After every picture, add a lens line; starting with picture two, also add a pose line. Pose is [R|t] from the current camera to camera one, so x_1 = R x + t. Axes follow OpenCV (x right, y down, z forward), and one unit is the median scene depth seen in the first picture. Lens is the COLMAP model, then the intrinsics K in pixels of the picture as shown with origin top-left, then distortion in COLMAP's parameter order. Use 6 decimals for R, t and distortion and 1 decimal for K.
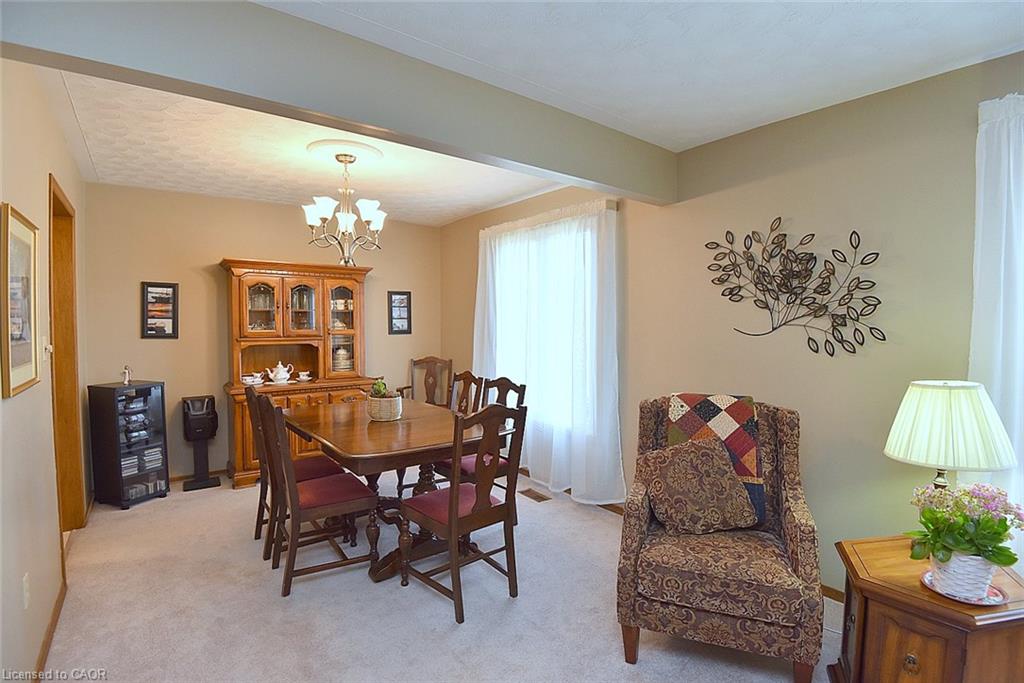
lens RADIAL K [[477.7, 0, 514.0], [0, 477.7, 338.2], [0, 0, 1]] dist [-0.037513, -0.006302]
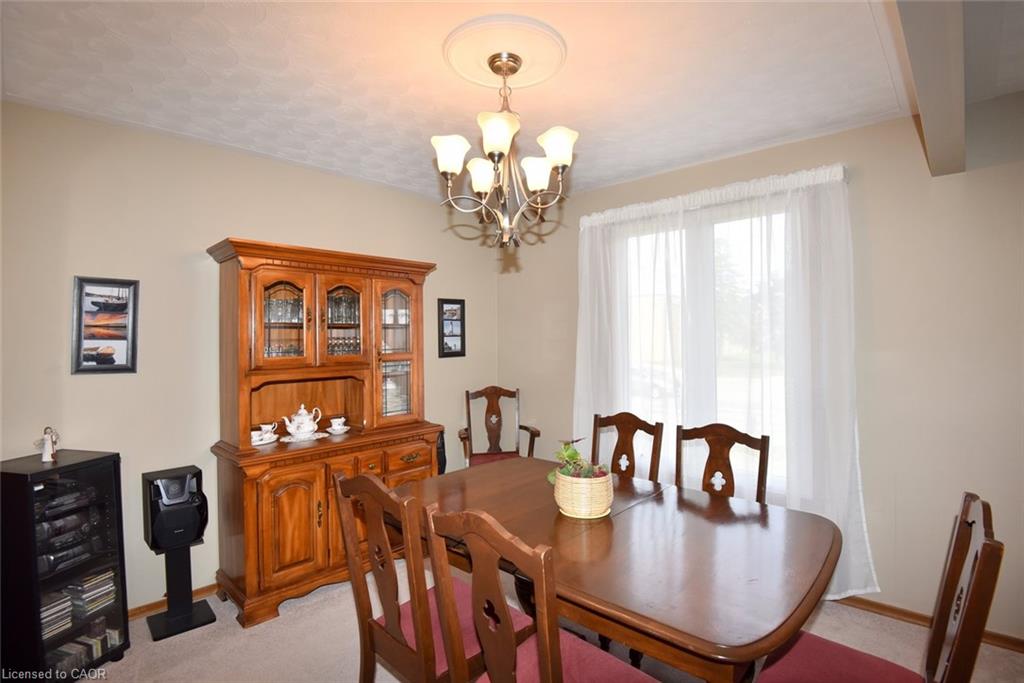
lens RADIAL K [[477.7, 0, 528.5], [0, 477.7, 327.6], [0, 0, 1]] dist [-0.037513, -0.006302]
pose [[0.985385, -0.007320, 0.170183, -0.363516], [0.016418, 0.998506, -0.052117, -0.019803], [-0.169547, 0.054150, 0.984033, 0.370796]]
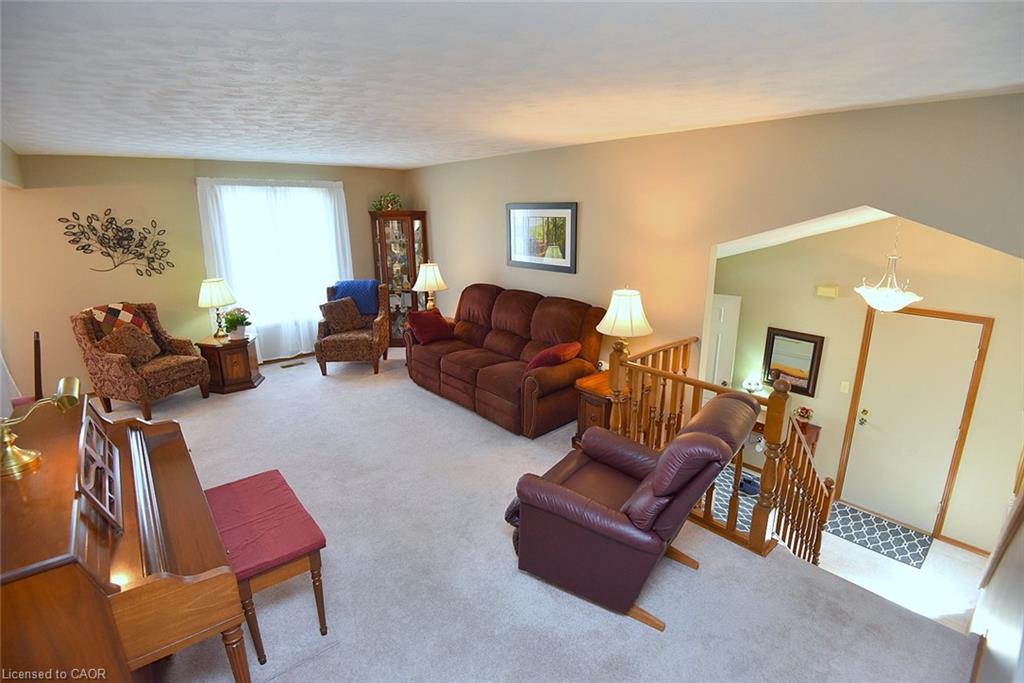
lens RADIAL K [[477.7, 0, 505.2], [0, 477.7, 338.6], [0, 0, 1]] dist [-0.037513, -0.006302]
pose [[-0.063691, -0.254121, 0.965073, -1.037892], [0.038585, 0.965686, 0.256829, -0.113944], [-0.997223, 0.053595, -0.051700, -0.341723]]
